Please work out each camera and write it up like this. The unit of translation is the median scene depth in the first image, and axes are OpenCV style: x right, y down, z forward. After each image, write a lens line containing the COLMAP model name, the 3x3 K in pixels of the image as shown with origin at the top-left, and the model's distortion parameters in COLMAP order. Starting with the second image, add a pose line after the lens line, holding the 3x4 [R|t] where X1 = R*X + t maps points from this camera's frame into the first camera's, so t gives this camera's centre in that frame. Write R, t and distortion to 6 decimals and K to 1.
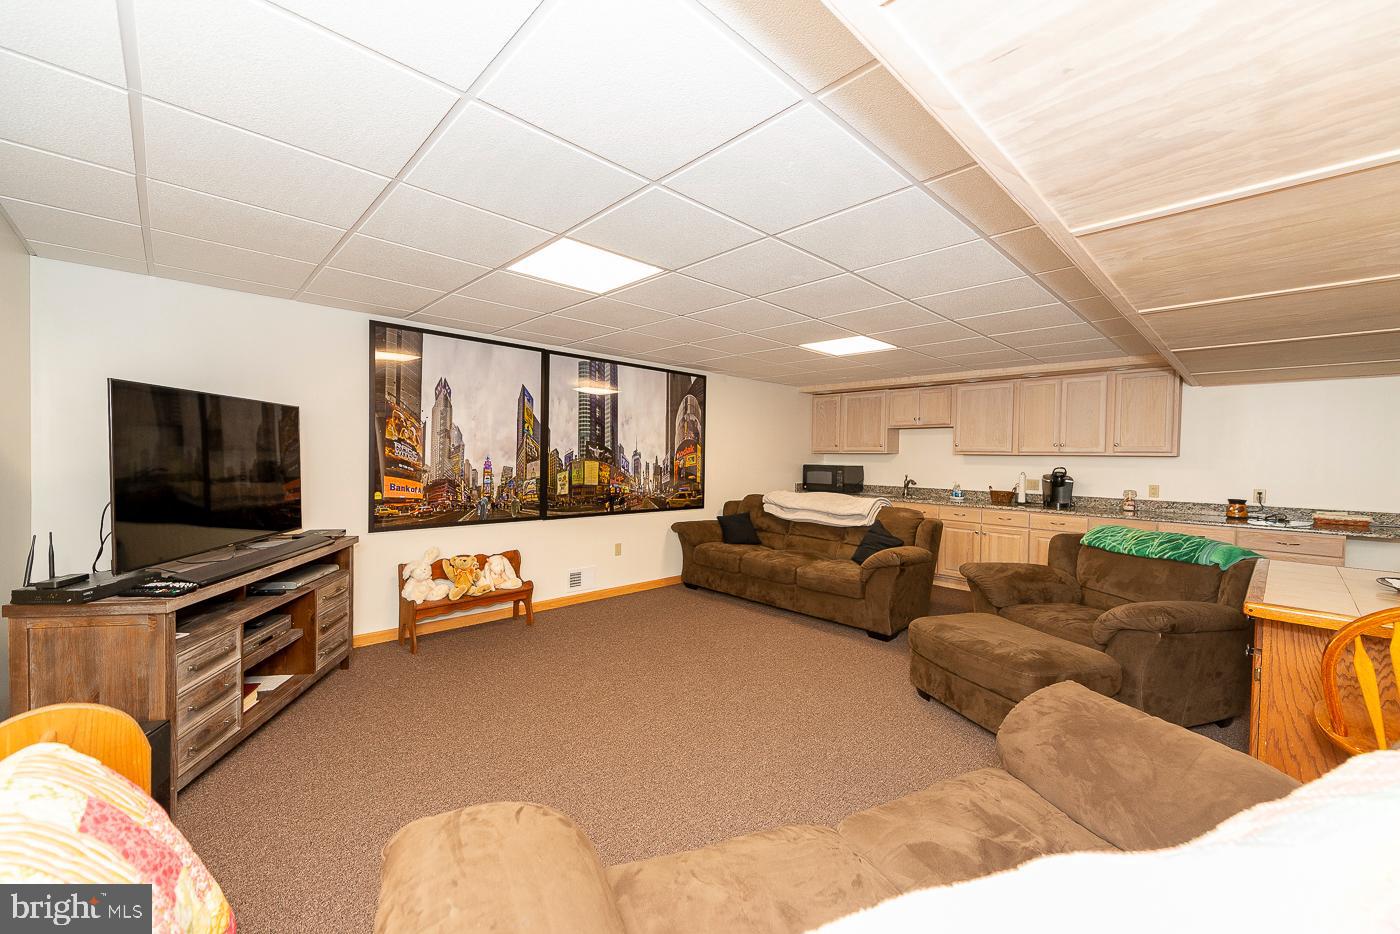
lens RADIAL K [[543.1, 0, 697.6], [0, 543.1, 468.3], [0, 0, 1]] dist [0.009924, -0.002836]
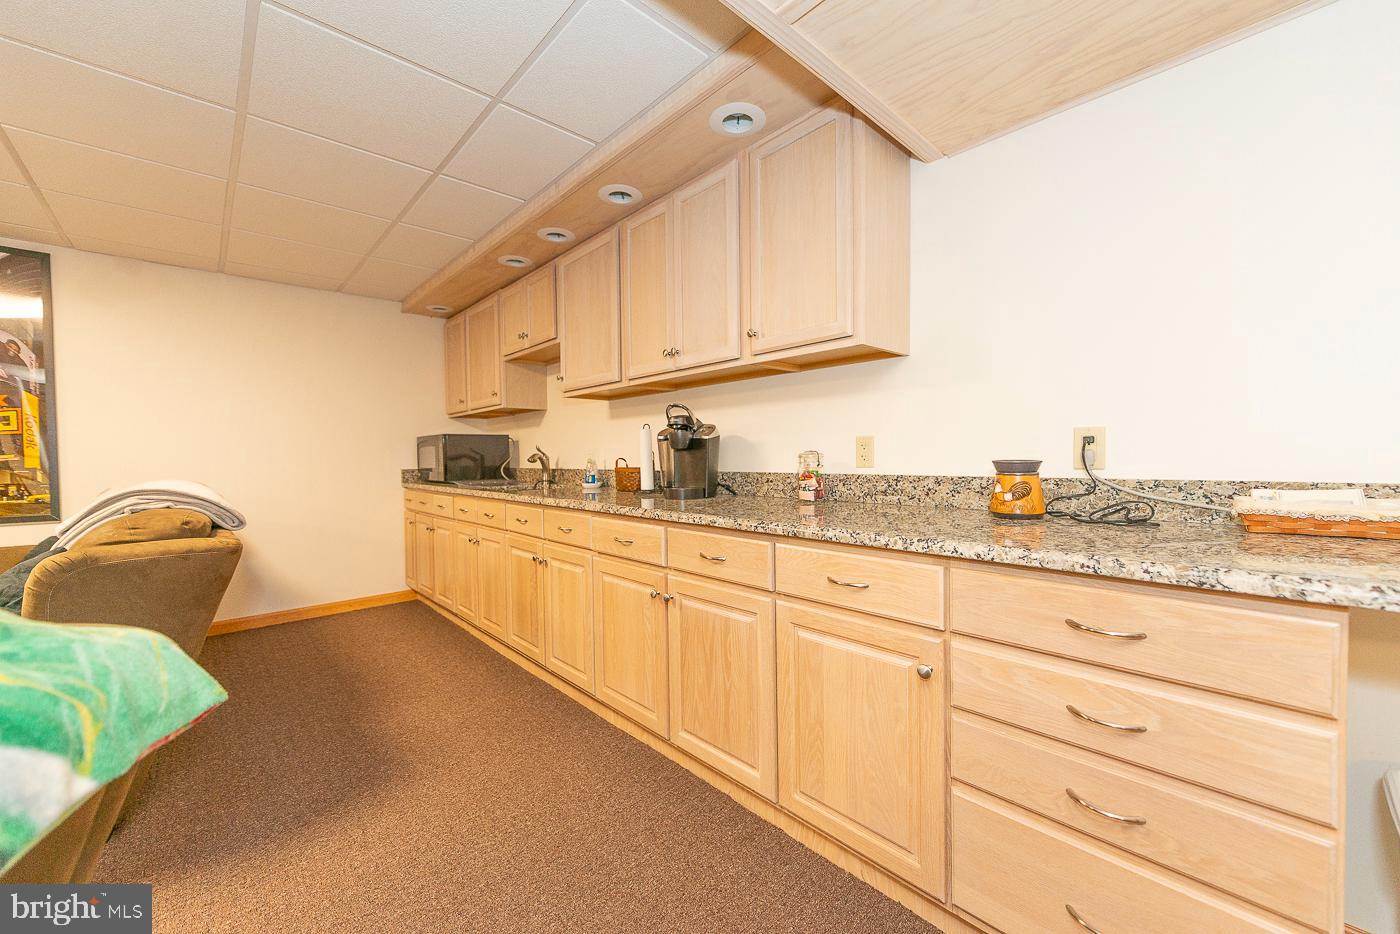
lens RADIAL K [[543.1, 0, 697.6], [0, 543.1, 468.3], [0, 0, 1]] dist [0.009924, -0.002836]
pose [[0.999328, -0.028891, -0.022539, 0.734086], [0.028897, 0.999582, -0.000088, 0.051346], [0.022532, -0.000564, 0.999746, 0.613079]]
